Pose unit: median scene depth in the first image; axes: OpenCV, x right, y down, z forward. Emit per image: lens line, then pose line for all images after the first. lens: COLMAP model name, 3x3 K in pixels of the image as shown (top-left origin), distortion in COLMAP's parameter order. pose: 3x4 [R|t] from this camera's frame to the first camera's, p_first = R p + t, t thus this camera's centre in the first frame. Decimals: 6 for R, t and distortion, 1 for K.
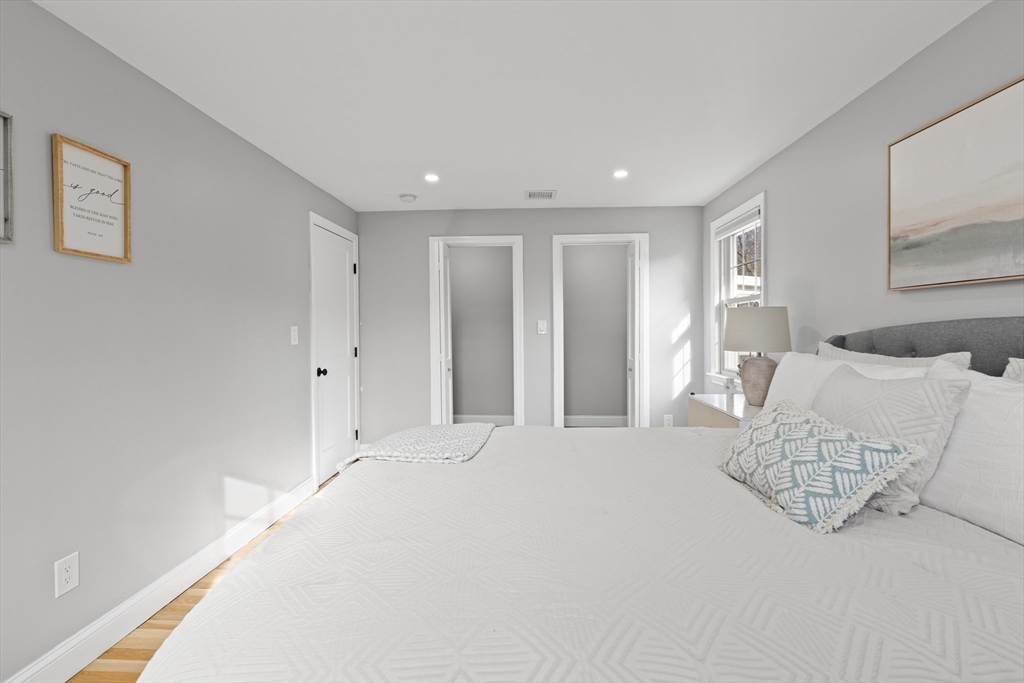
lens RADIAL K [[473.9, 0, 511.3], [0, 473.9, 335.3], [0, 0, 1]] dist [0.011593, -0.000734]
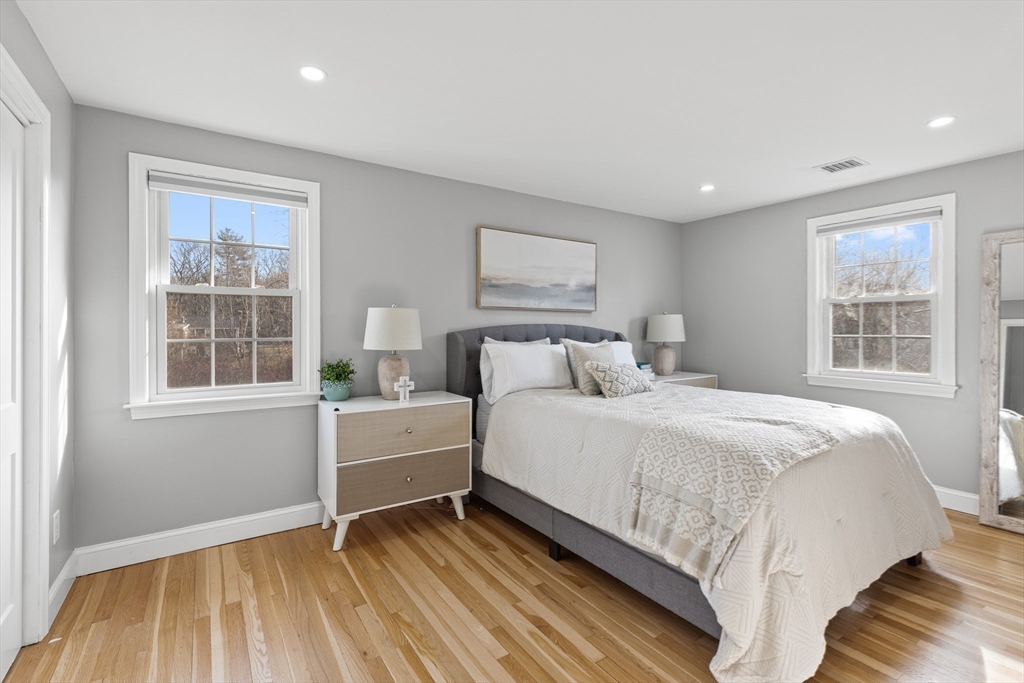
lens RADIAL K [[473.9, 0, 511.5], [0, 473.9, 334.5], [0, 0, 1]] dist [0.011593, -0.000734]
pose [[-0.582301, -0.001570, 0.812972, -0.812401], [0.015664, 0.999791, 0.013151, -0.015567], [-0.812822, 0.020393, -0.582154, 2.186757]]
